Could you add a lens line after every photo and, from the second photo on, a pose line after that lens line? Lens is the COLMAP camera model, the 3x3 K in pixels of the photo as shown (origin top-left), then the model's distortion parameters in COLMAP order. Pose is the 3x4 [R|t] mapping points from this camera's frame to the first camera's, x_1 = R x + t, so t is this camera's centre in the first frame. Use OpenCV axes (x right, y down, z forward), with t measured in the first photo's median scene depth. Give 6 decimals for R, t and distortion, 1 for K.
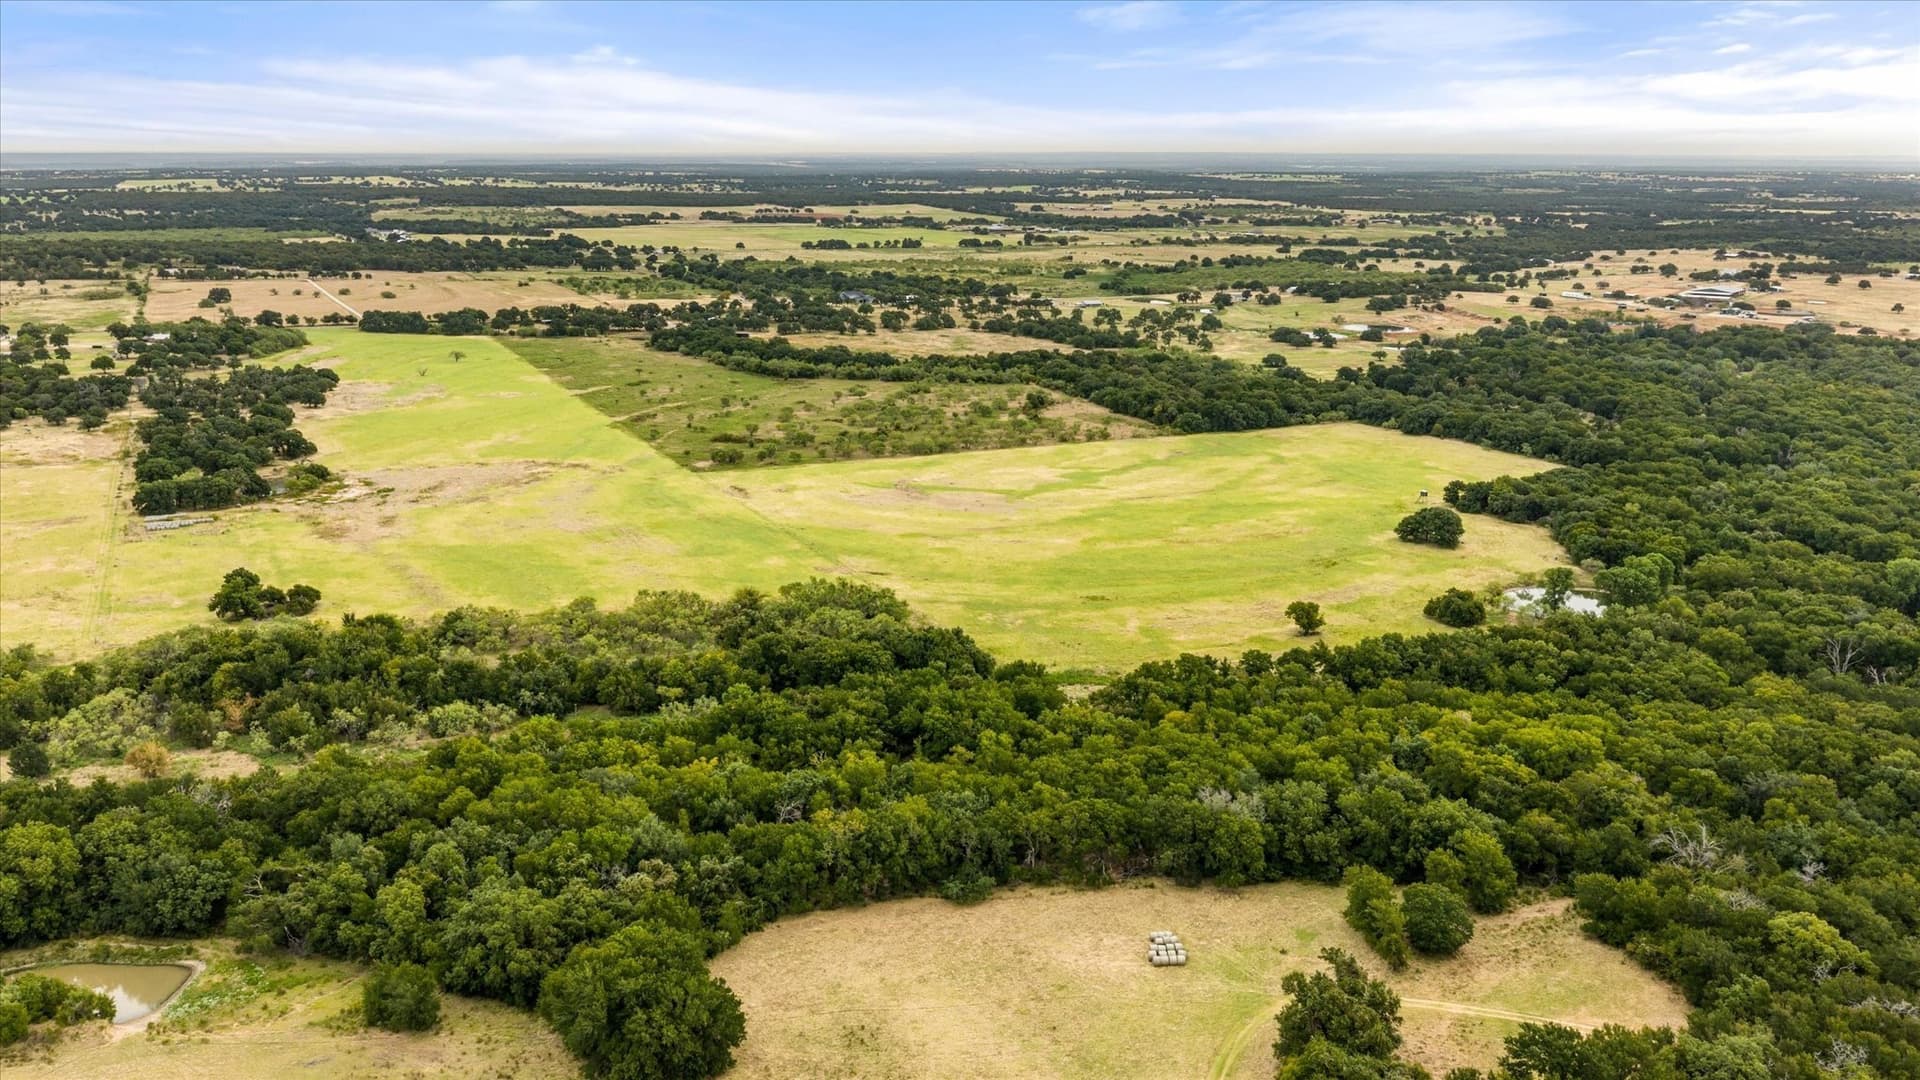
lens RADIAL K [[1642.7, 0, 960.0], [0, 1642.7, 540.0], [0, 0, 1]] dist [0.034426, -0.076067]
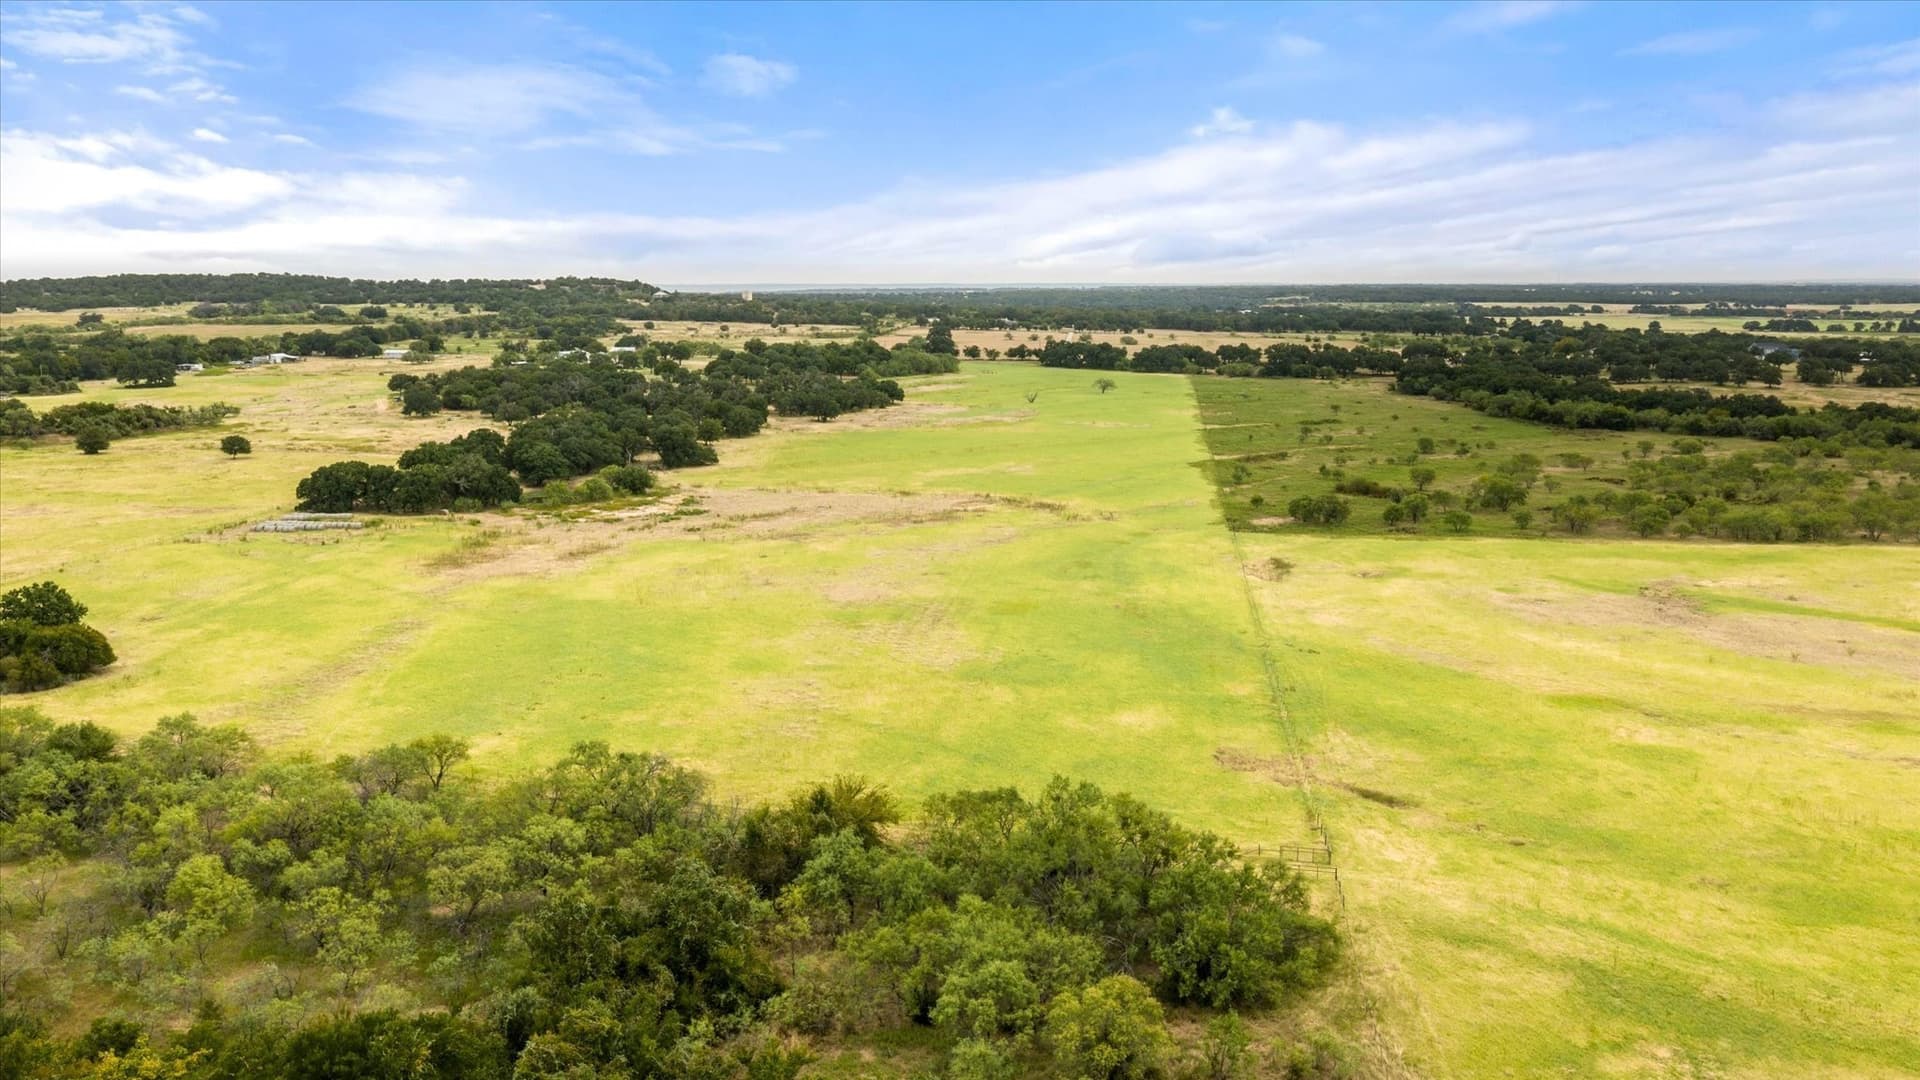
lens RADIAL K [[1642.7, 0, 960.0], [0, 1642.7, 540.0], [0, 0, 1]] dist [0.034426, -0.076067]
pose [[0.840079, 0.075007, -0.537253, 0.021042], [-0.121482, 0.991253, -0.051566, -0.001161], [0.528686, 0.108586, 0.841843, 0.282847]]
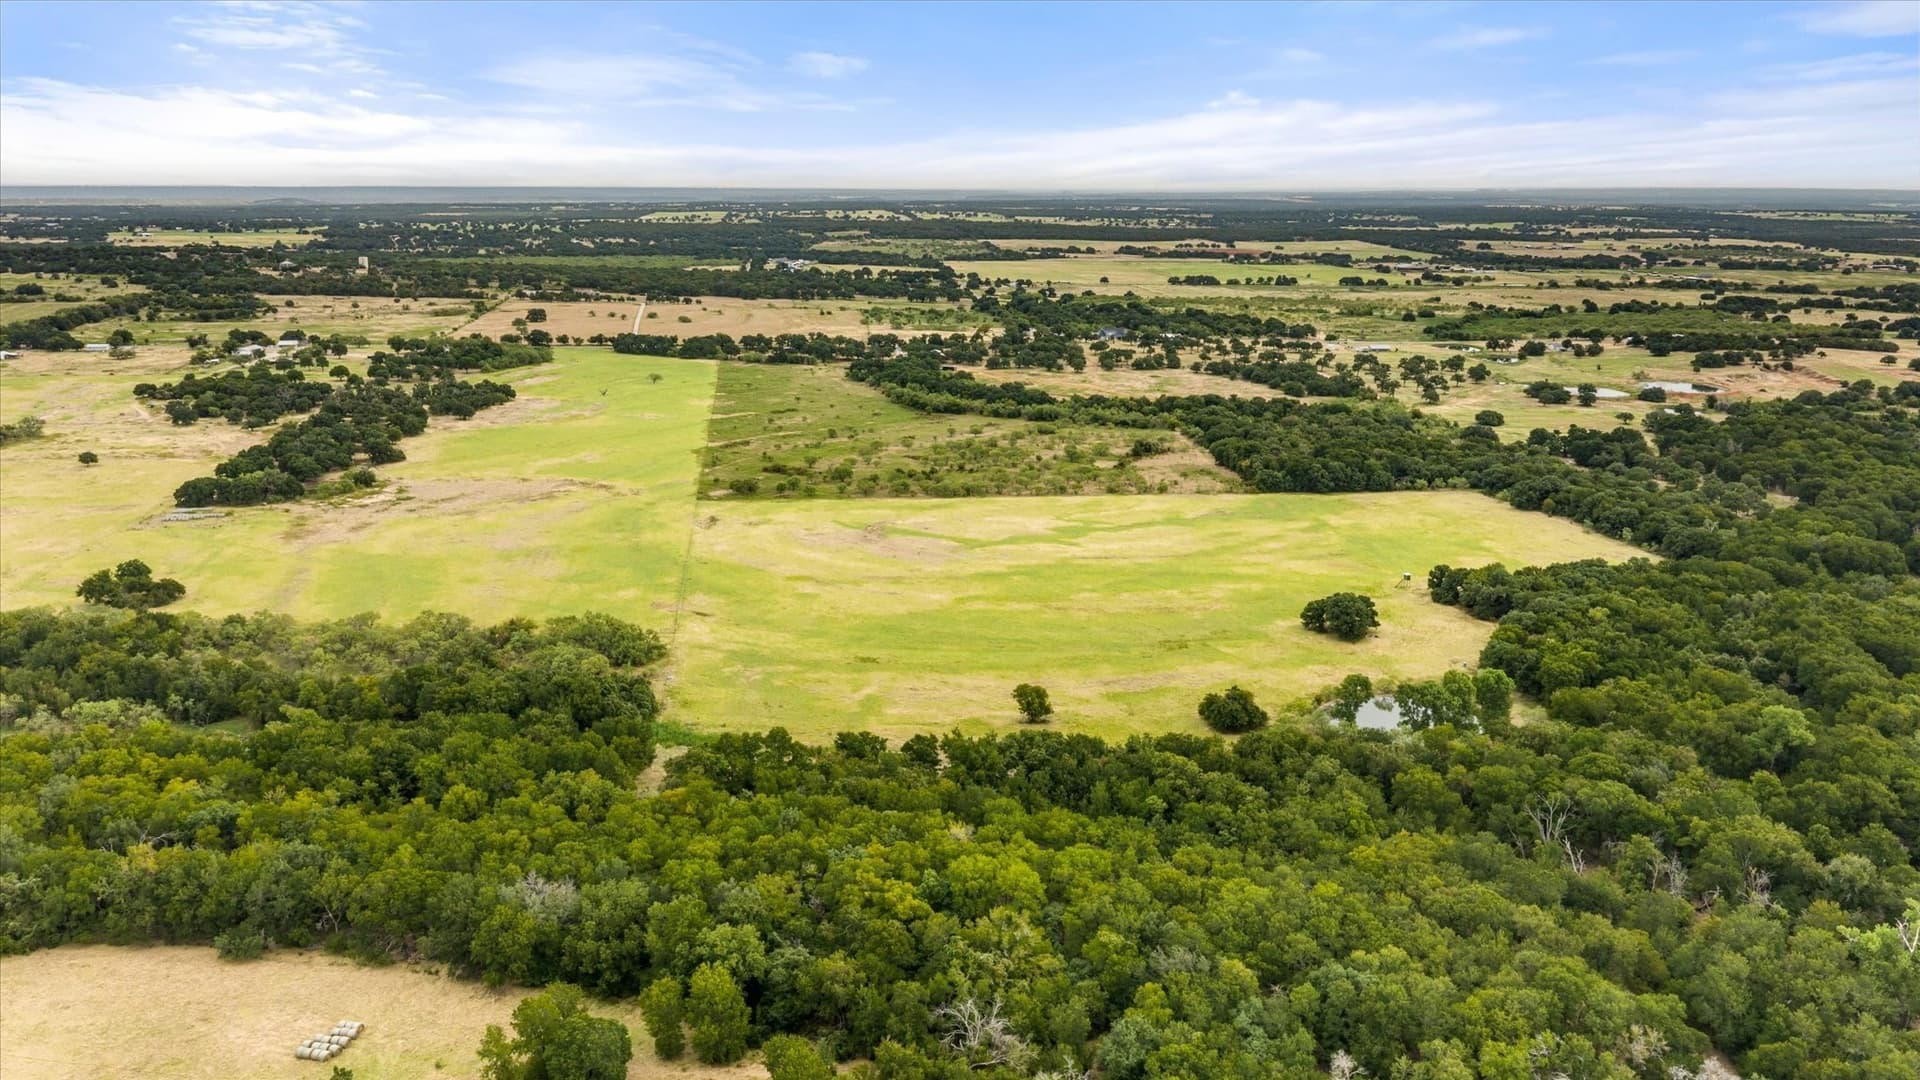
lens RADIAL K [[1642.7, 0, 960.0], [0, 1642.7, 540.0], [0, 0, 1]] dist [0.034426, -0.076067]
pose [[0.943965, 0.070055, -0.322525, 0.167870], [-0.076777, 0.997015, -0.008151, -0.011147], [0.320991, 0.032457, 0.946526, 0.054187]]
